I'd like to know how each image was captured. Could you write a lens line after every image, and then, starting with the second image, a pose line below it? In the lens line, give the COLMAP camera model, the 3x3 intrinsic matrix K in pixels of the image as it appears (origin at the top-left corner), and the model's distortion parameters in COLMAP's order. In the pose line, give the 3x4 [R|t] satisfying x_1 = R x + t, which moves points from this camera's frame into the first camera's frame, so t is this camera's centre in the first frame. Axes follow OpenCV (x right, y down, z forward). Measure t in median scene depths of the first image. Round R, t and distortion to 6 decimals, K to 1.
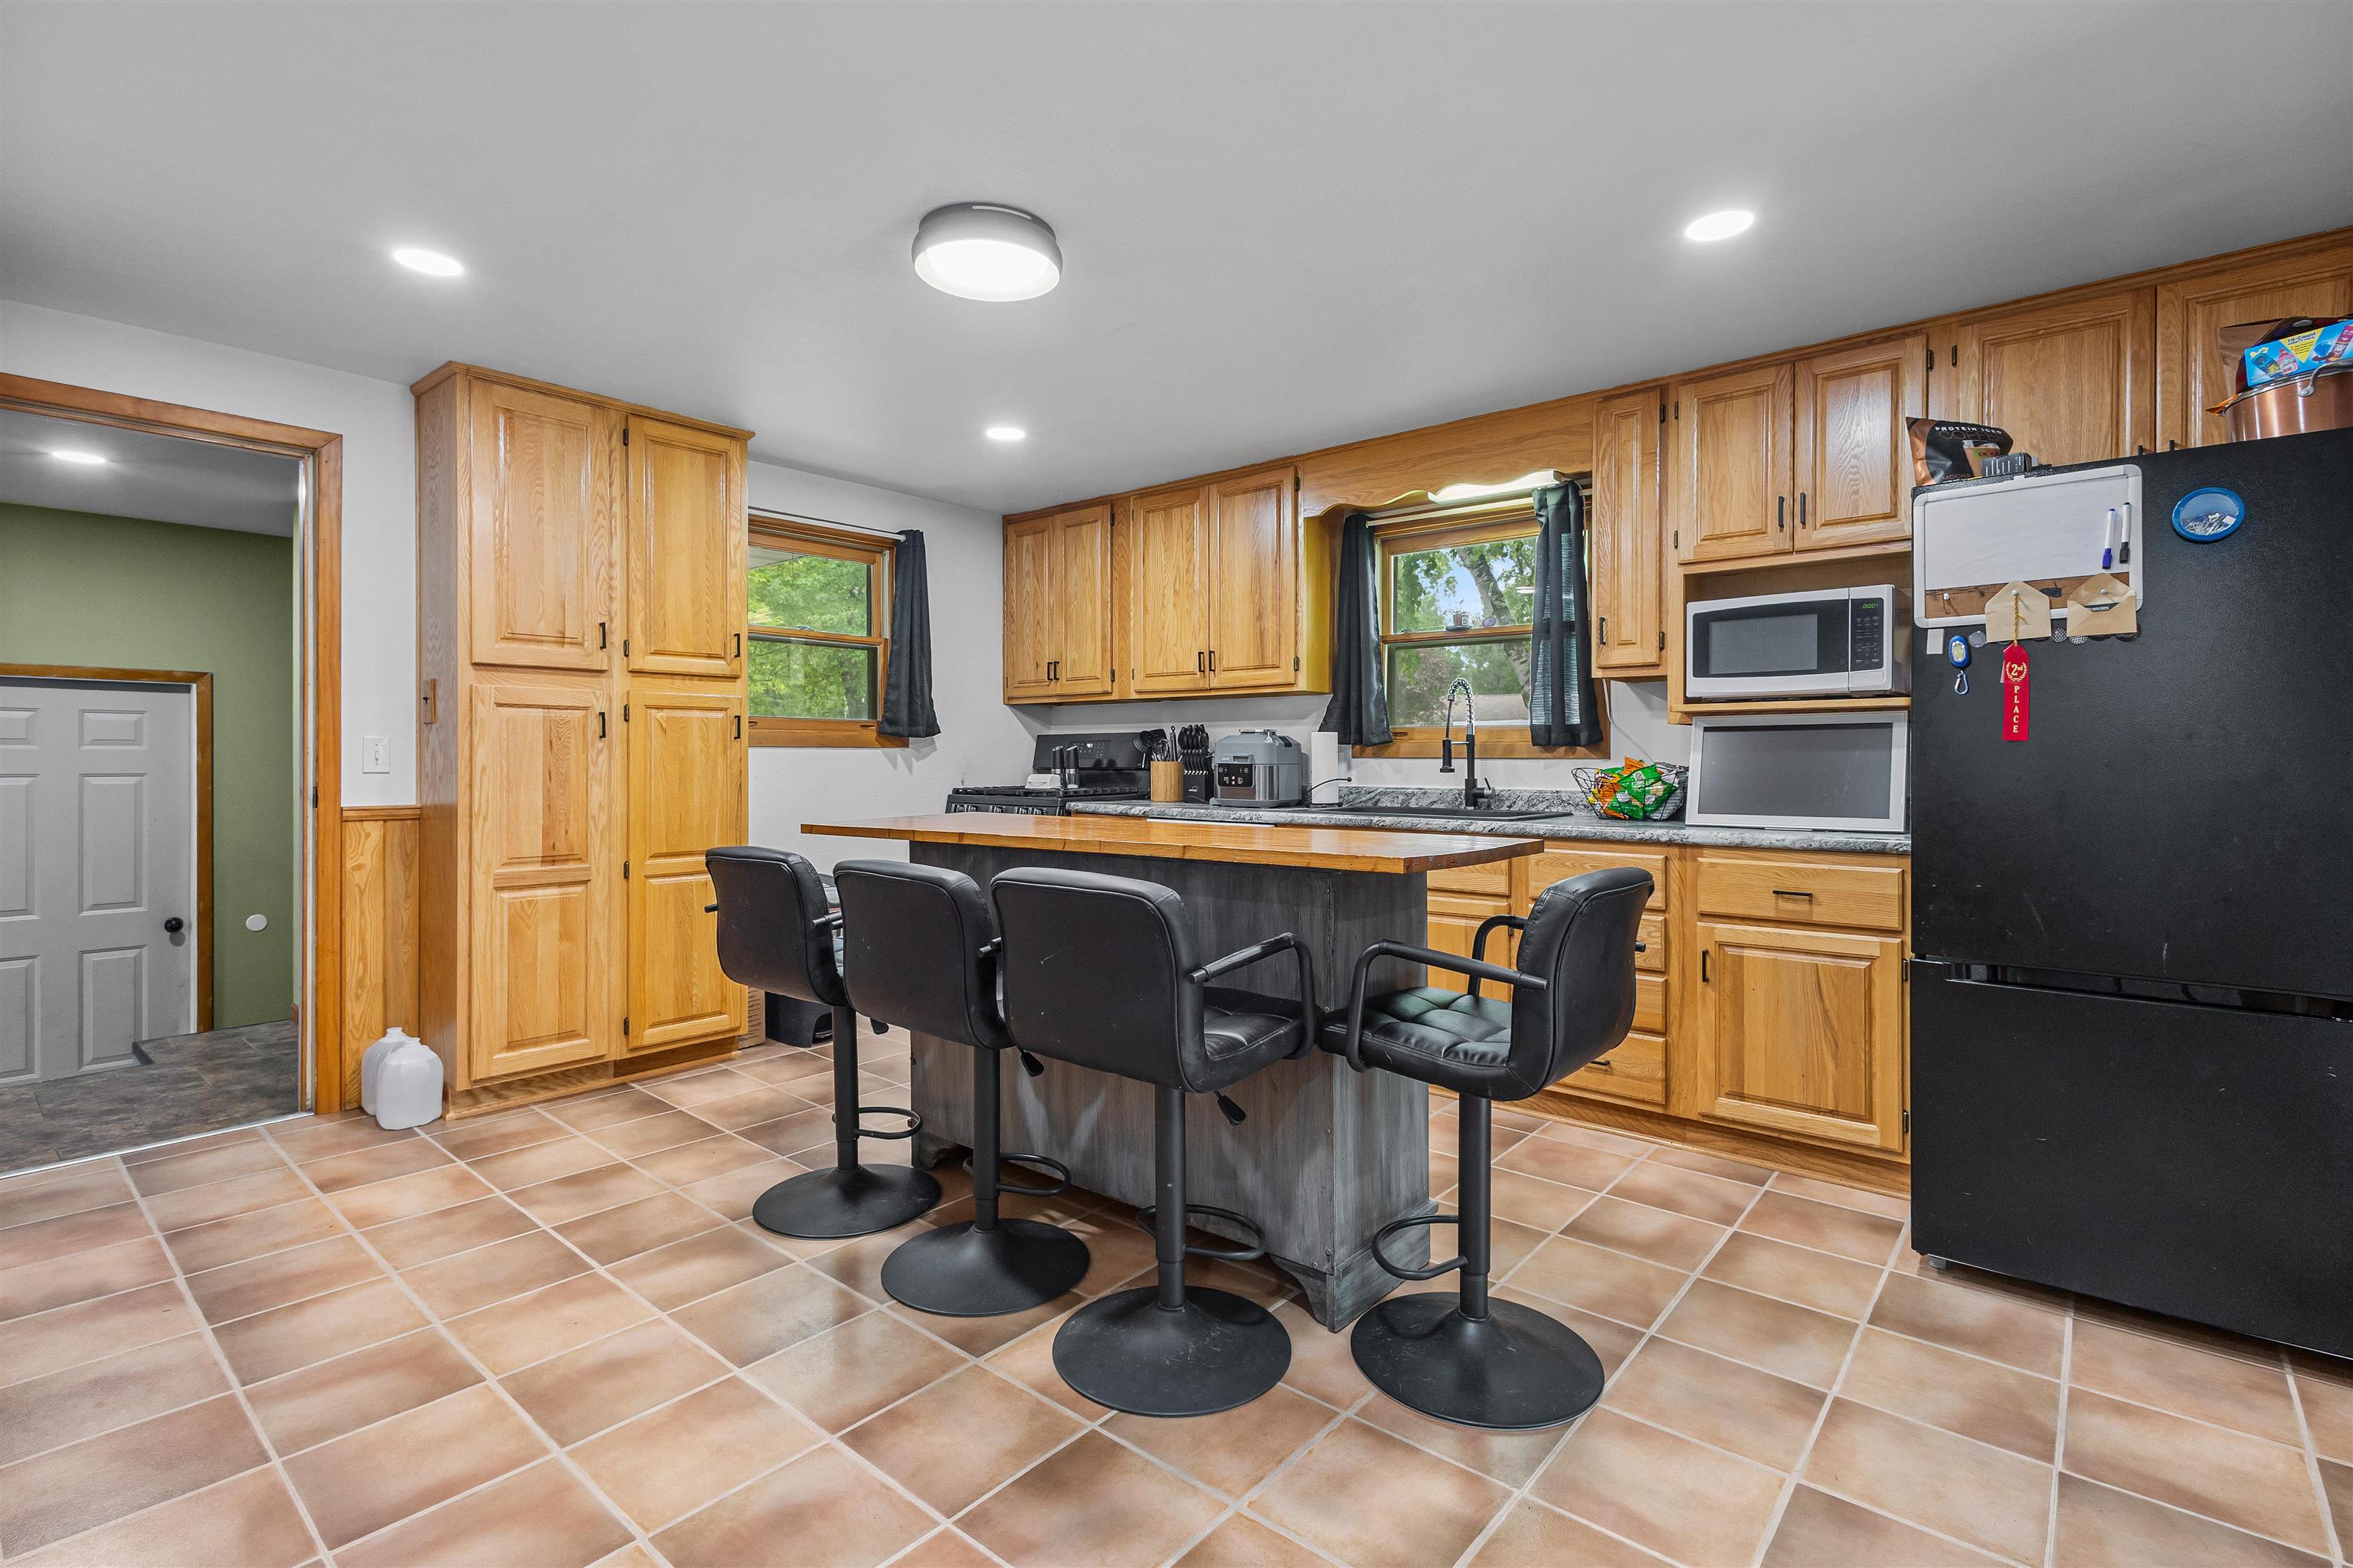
lens RADIAL K [[1090.9, 0, 1173.0], [0, 1090.9, 762.8], [0, 0, 1]] dist [0.001025, -0.000543]
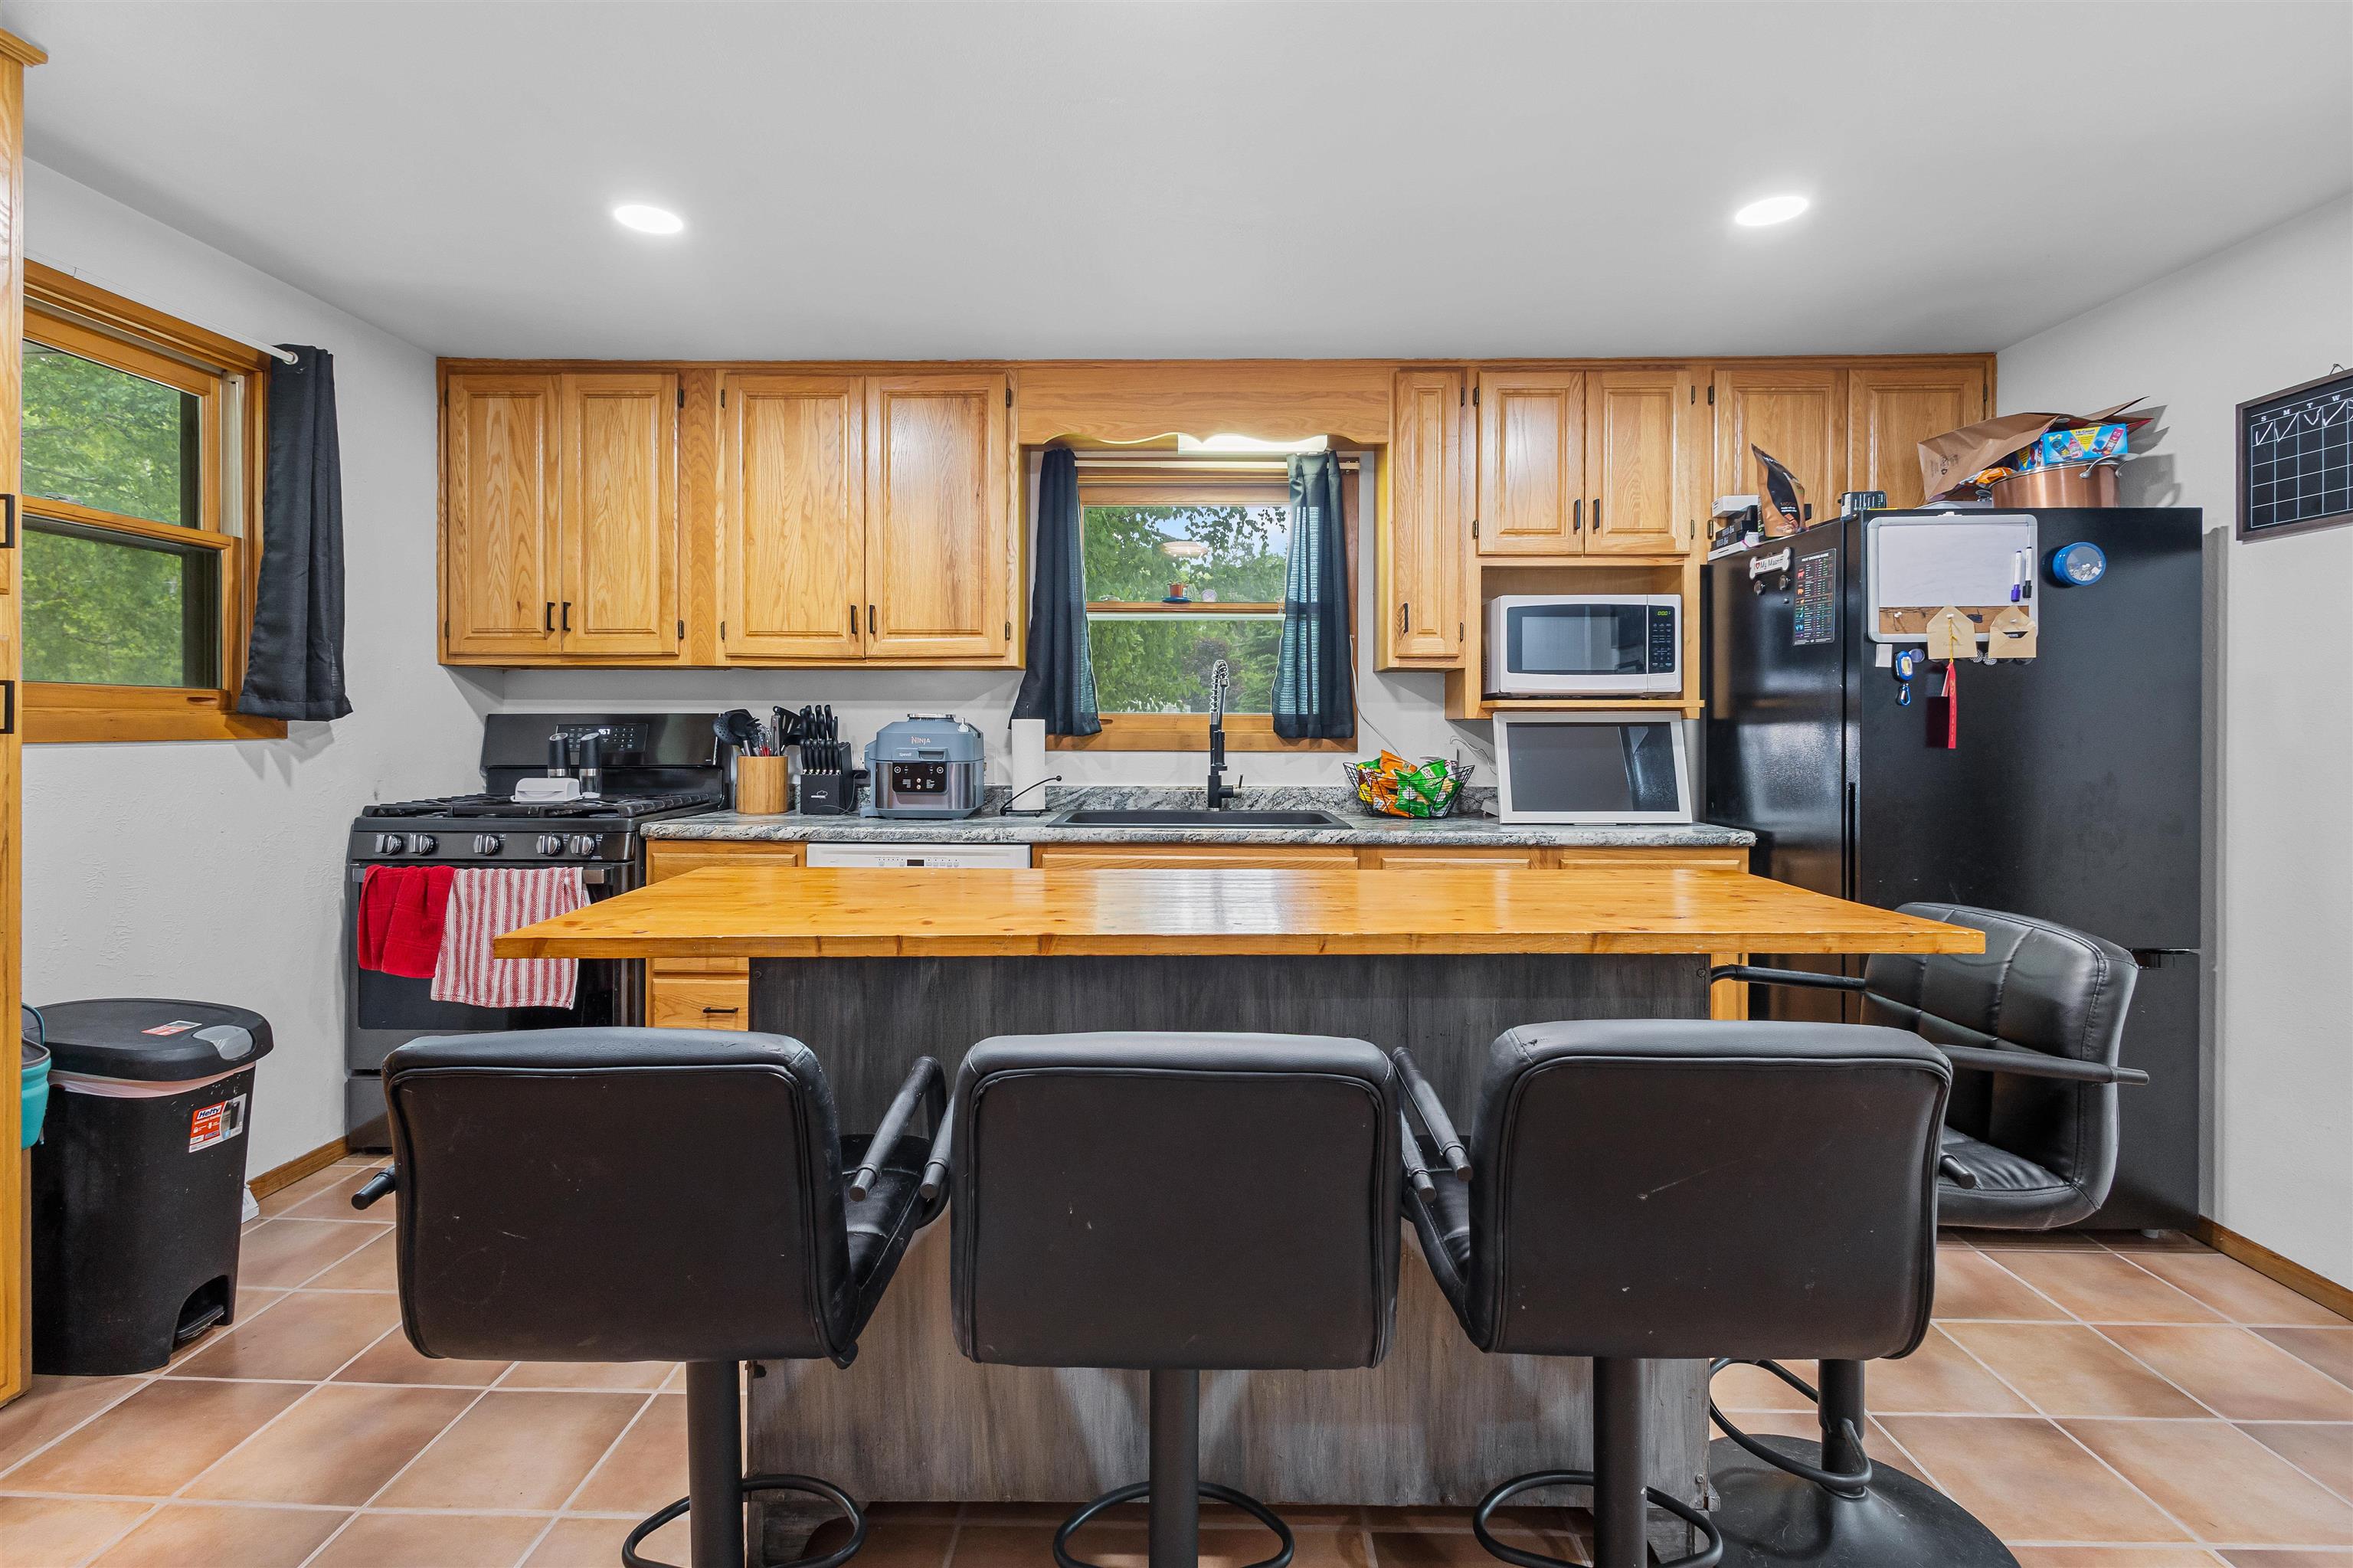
lens RADIAL K [[1092.1, 0, 1166.1], [0, 1092.1, 727.9], [0, 0, 1]] dist [0.002991, 0.000318]
pose [[0.773448, -0.000067, 0.633859, -0.342956], [0.001210, 0.999998, -0.001371, -0.024818], [-0.633858, 0.001828, 0.773447, 0.393121]]
